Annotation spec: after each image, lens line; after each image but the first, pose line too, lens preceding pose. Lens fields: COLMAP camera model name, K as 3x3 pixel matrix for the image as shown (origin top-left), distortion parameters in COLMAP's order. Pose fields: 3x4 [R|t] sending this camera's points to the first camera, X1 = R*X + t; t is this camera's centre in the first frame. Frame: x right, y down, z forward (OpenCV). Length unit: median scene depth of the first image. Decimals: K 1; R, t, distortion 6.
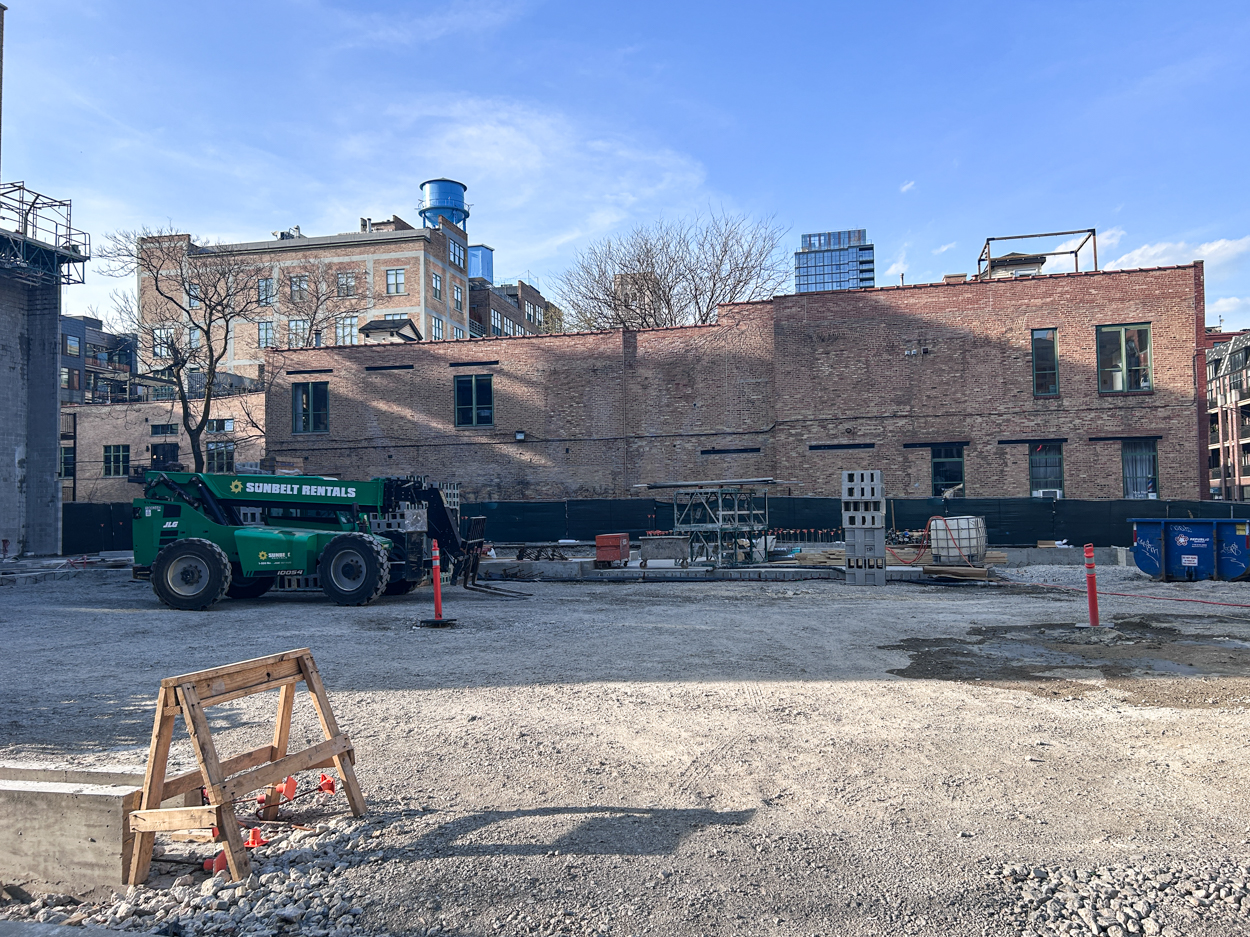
lens RADIAL K [[936.6, 0, 632.7], [0, 936.6, 470.4], [0, 0, 1]] dist [0.059335, -0.059681]
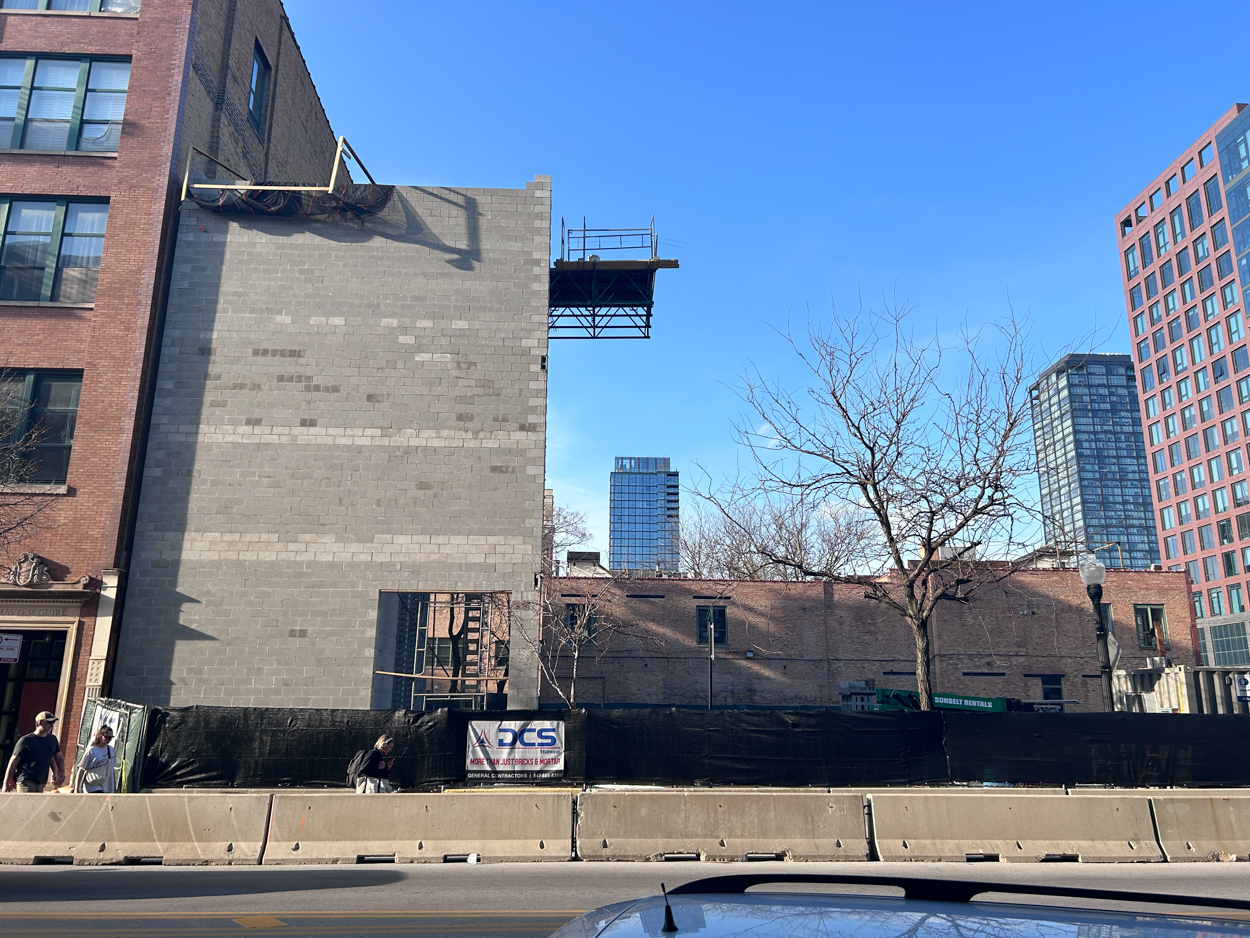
lens RADIAL K [[936.6, 0, 627.1], [0, 936.6, 464.6], [0, 0, 1]] dist [0.059335, -0.059681]
pose [[0.965439, 0.092570, 0.243634, -0.654813], [-0.037476, 0.974389, -0.221723, 0.003852], [-0.257919, 0.204930, 0.944183, -0.295318]]
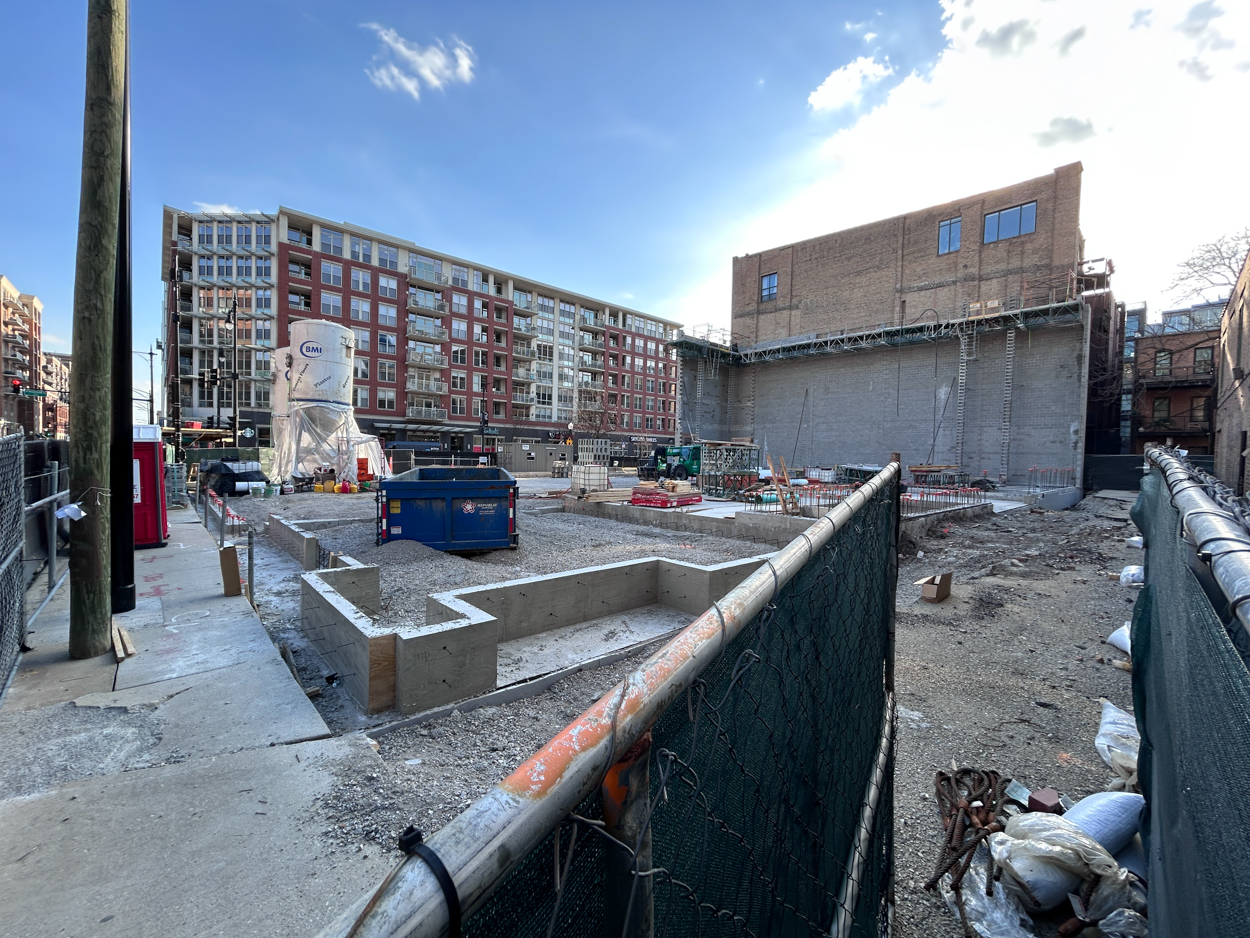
lens RADIAL K [[505.5, 0, 625.5], [0, 505.5, 471.1], [0, 0, 1]] dist [0.000080, -0.000541]
pose [[-0.567232, 0.029666, -0.823024, 0.538205], [0.021615, 0.999543, 0.021132, 0.025351], [0.823275, -0.005803, -0.567614, 0.825074]]
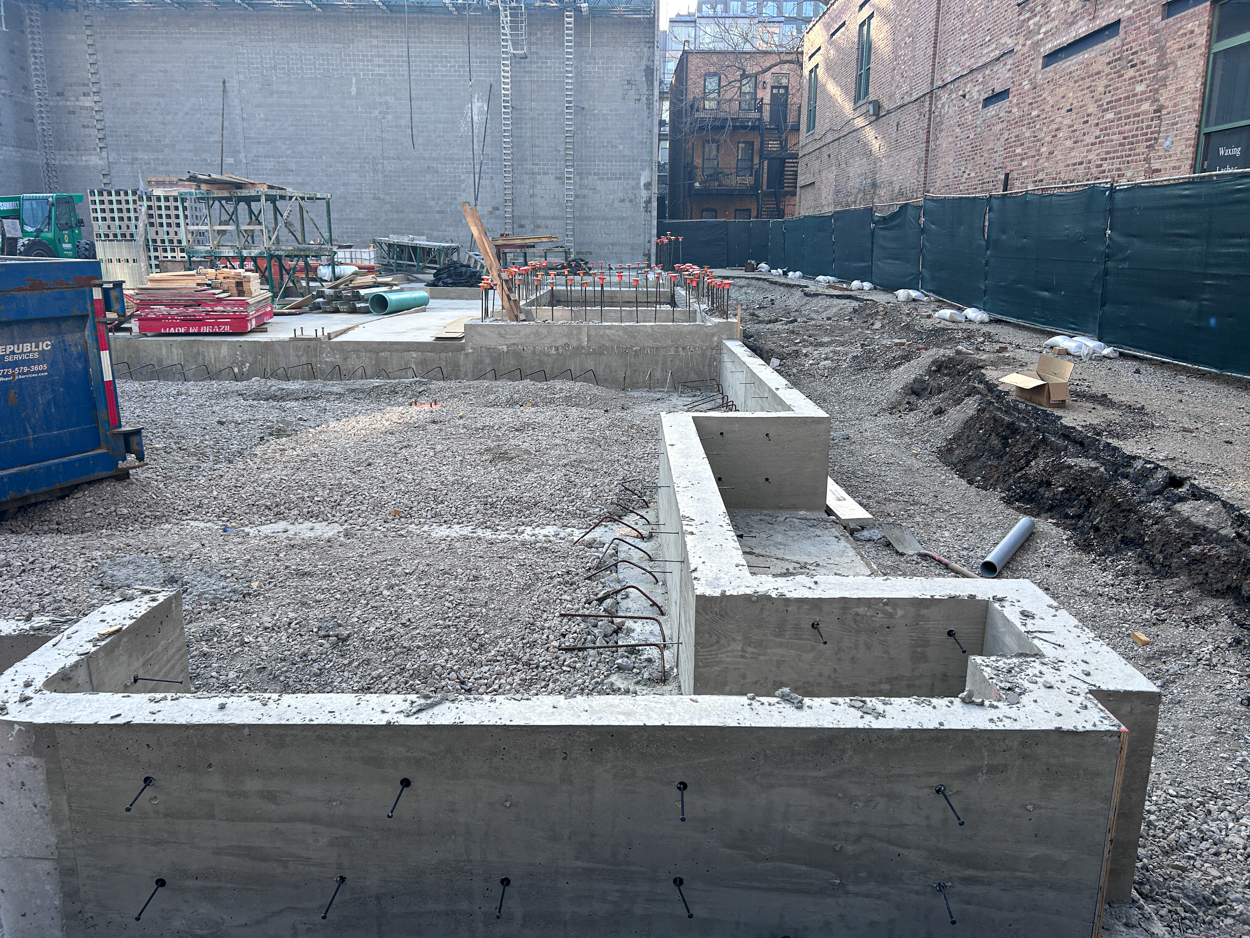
lens RADIAL K [[936.6, 0, 620.0], [0, 936.6, 469.9], [0, 0, 1]] dist [0.059335, -0.059681]
pose [[0.211043, 0.246146, -0.945977, 0.527562], [0.030840, 0.965616, 0.258137, 0.029837], [0.976990, -0.083652, 0.196195, 0.687383]]
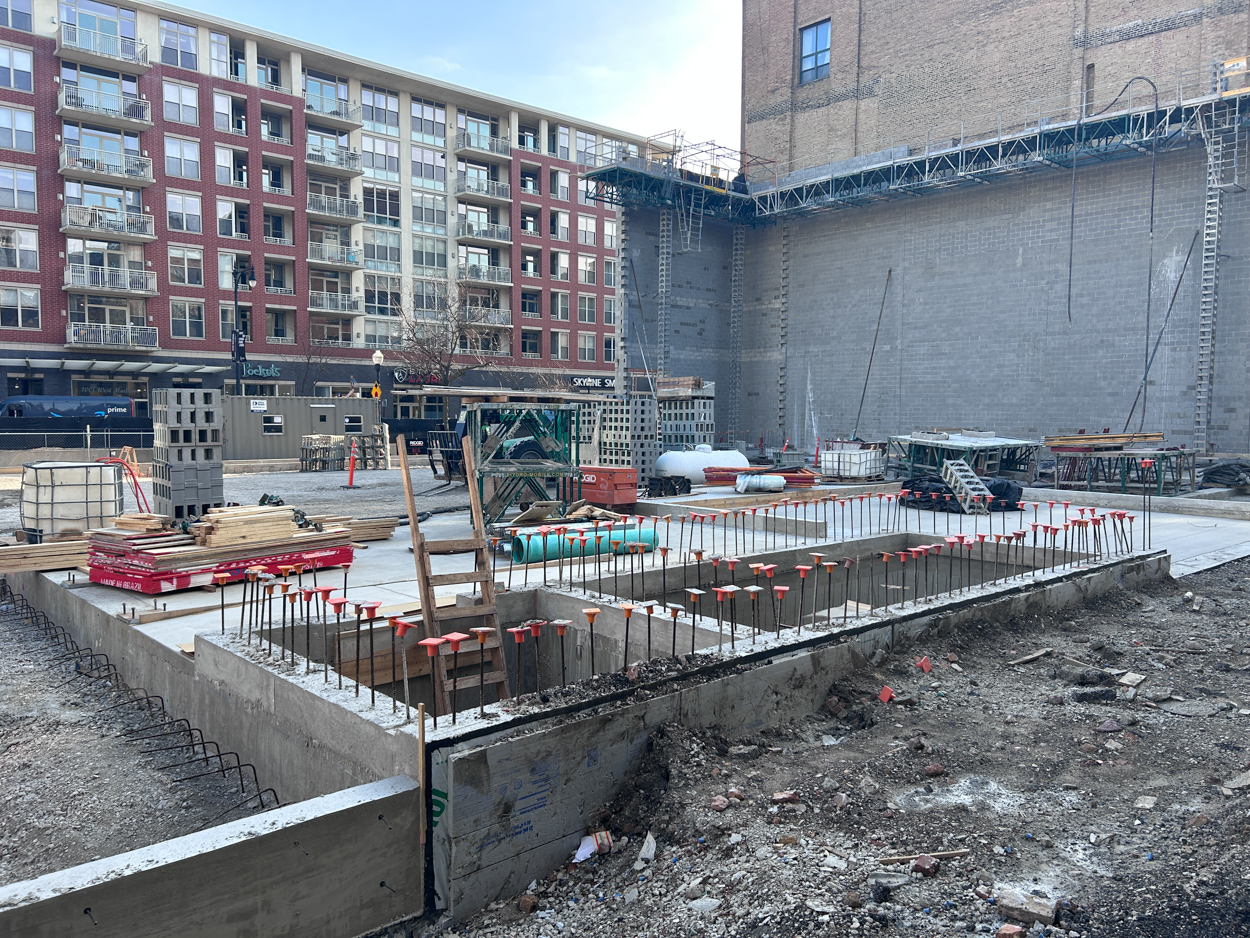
lens RADIAL K [[936.6, 0, 633.4], [0, 936.6, 473.8], [0, 0, 1]] dist [0.059335, -0.059681]
pose [[-0.572841, 0.069437, -0.816720, 0.333191], [0.039906, 0.997586, 0.056824, 0.022296], [0.818695, -0.000041, -0.574229, 0.869796]]
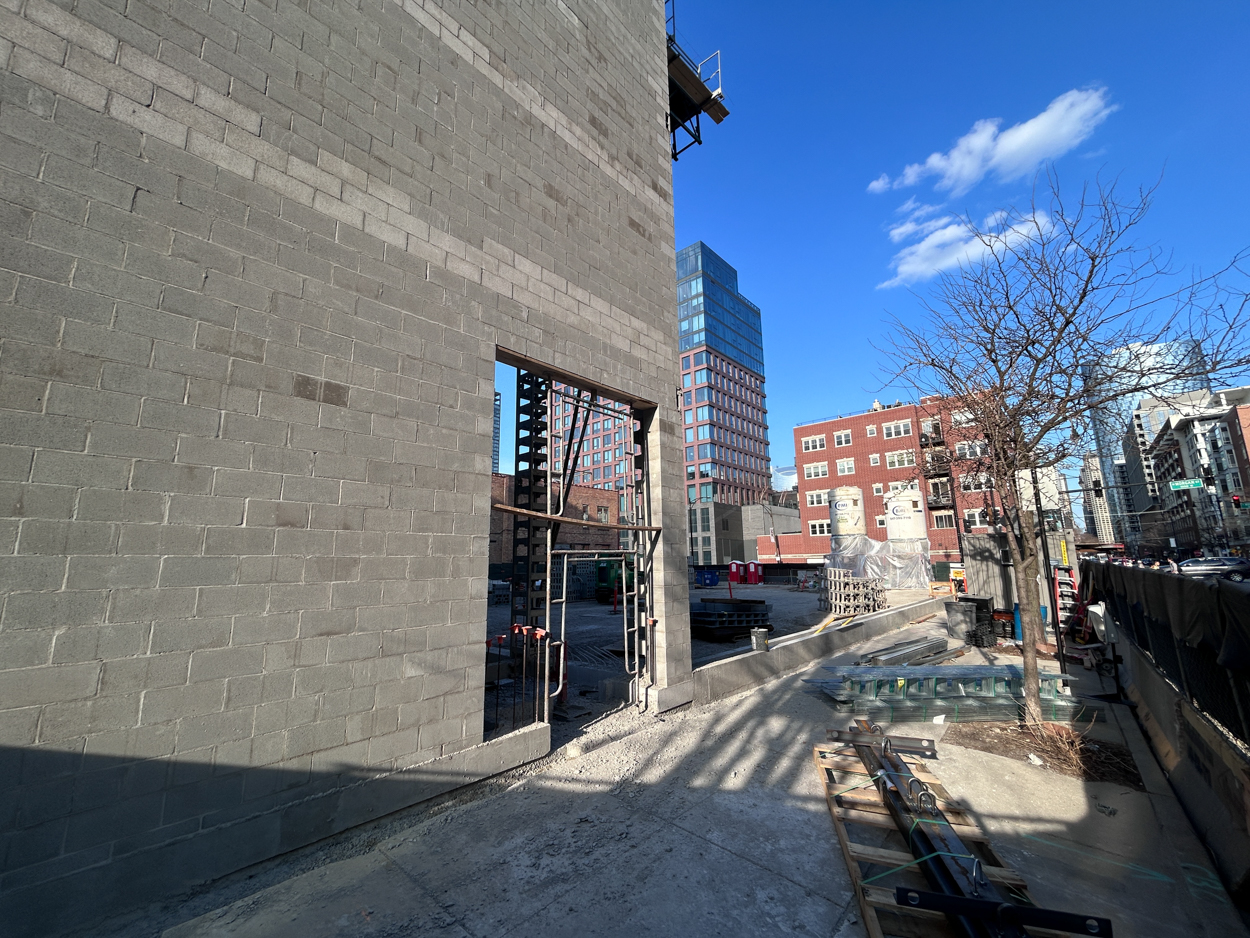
lens RADIAL K [[505.5, 0, 620.1], [0, 505.5, 467.4], [0, 0, 1]] dist [0.000080, -0.000541]
pose [[0.490655, 0.177439, 0.853096, -0.747070], [-0.031568, 0.982024, -0.186098, 0.018493], [-0.870782, 0.064380, 0.487436, 0.137584]]
